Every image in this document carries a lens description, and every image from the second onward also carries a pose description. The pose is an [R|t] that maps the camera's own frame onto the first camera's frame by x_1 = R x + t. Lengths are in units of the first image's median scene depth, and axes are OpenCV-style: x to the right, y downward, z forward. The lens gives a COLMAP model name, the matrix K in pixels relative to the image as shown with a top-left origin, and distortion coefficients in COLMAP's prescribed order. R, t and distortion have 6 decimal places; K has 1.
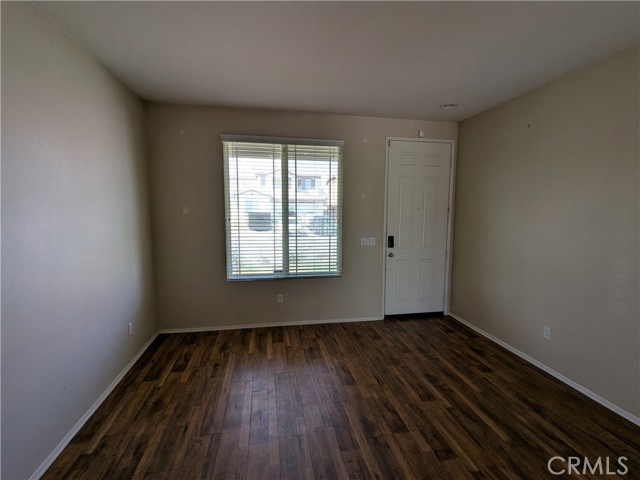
lens RADIAL K [[302.8, 0, 320.0], [0, 302.8, 240.0], [0, 0, 1]] dist [0.001384, 0.000249]
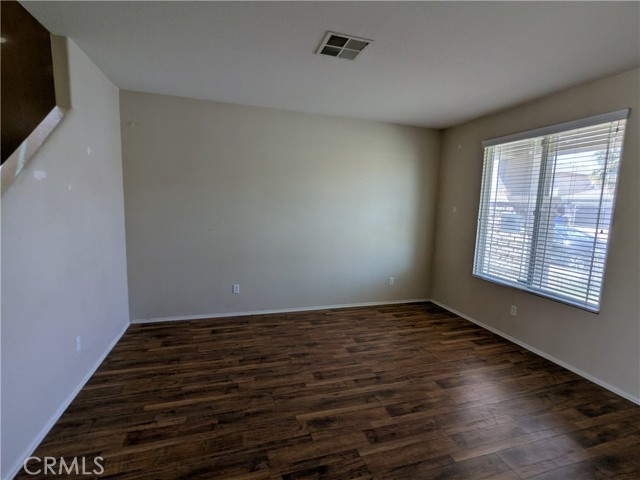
lens RADIAL K [[302.8, 0, 320.0], [0, 302.8, 240.0], [0, 0, 1]] dist [0.001384, 0.000249]
pose [[0.118995, 0.118174, -0.985837, 0.779105], [-0.135456, 0.985541, 0.101788, -0.030861], [0.983612, 0.121426, 0.133282, 0.341758]]
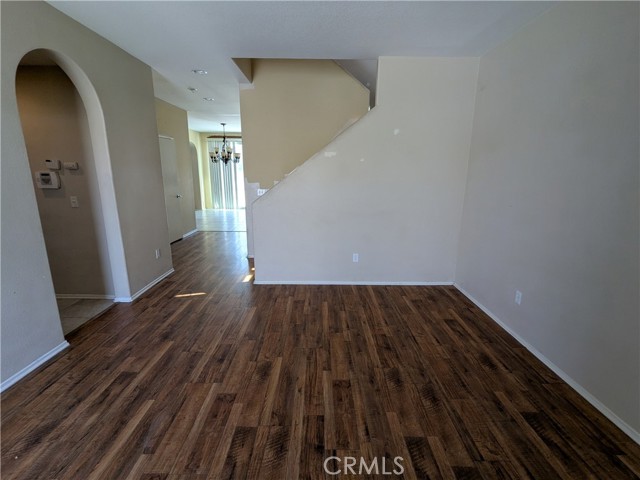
lens RADIAL K [[302.8, 0, 320.0], [0, 302.8, 240.0], [0, 0, 1]] dist [0.001384, 0.000249]
pose [[-0.984617, -0.053165, 0.166439, -0.028941], [0.003773, 0.945891, 0.324462, -0.083104], [-0.174684, 0.320099, -0.931140, 0.999060]]
